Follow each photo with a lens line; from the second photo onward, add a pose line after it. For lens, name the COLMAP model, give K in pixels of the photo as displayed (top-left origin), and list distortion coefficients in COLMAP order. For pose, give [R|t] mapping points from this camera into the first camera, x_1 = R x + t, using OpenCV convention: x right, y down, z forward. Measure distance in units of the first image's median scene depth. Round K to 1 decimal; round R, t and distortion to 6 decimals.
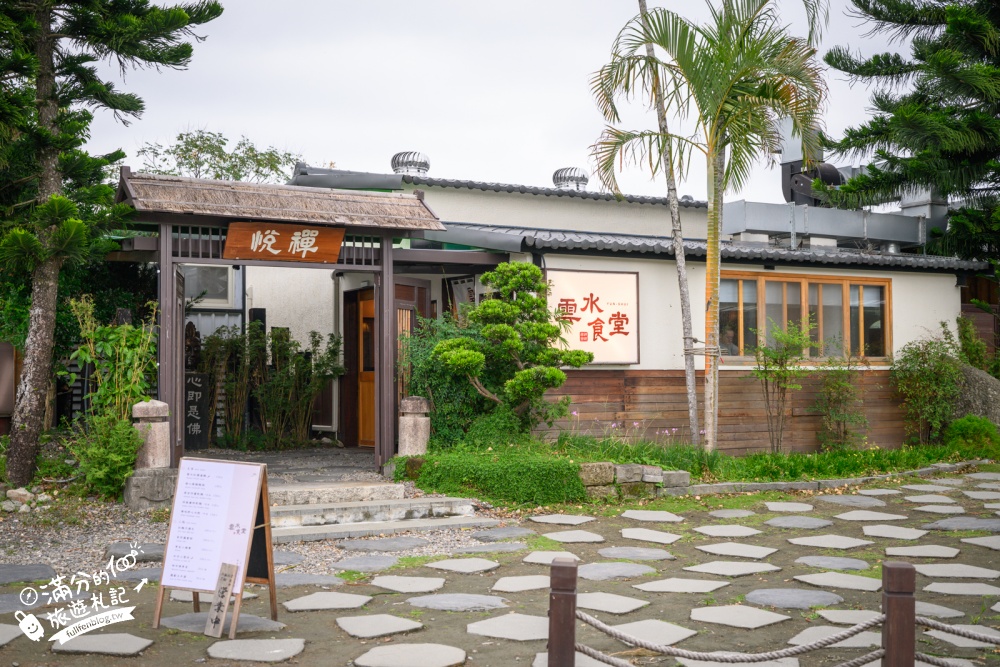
lens RADIAL K [[1267.1, 0, 506.2], [0, 1267.1, 331.3], [0, 0, 1]] dist [-0.005741, 0.000000]
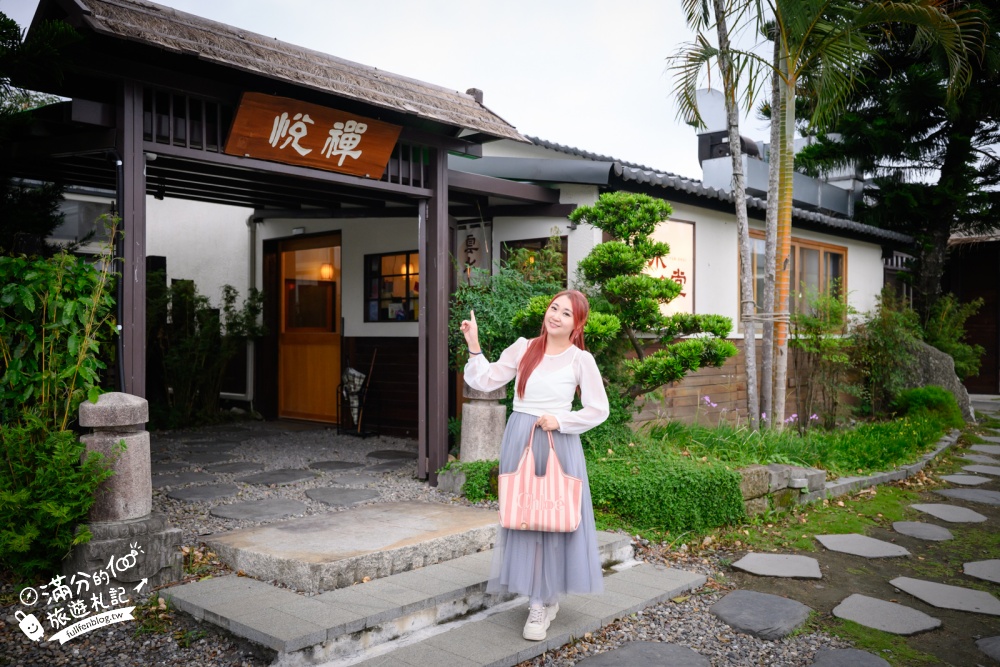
lens RADIAL K [[872.6, 0, 497.5], [0, 872.6, 337.8], [0, 0, 1]] dist [-0.007132, 0.003434]
pose [[0.956146, 0.009866, 0.292724, -0.171969], [-0.022871, 0.998896, 0.041040, 0.008247], [-0.291996, -0.045935, 0.955316, 0.437864]]
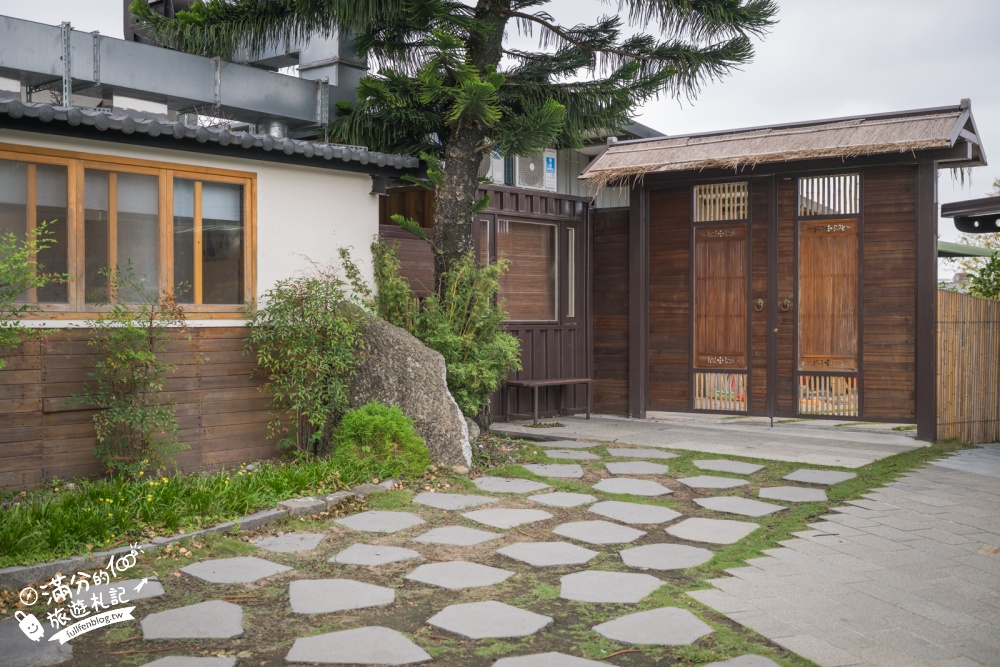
lens RADIAL K [[1175.4, 0, 495.6], [0, 1175.4, 332.0], [0, 0, 1]] dist [0.031882, 0.000000]
pose [[0.941581, 0.004139, 0.336761, 0.235179], [-0.021094, 0.998686, 0.046703, 0.004941], [-0.336126, -0.051078, 0.940431, 0.459175]]
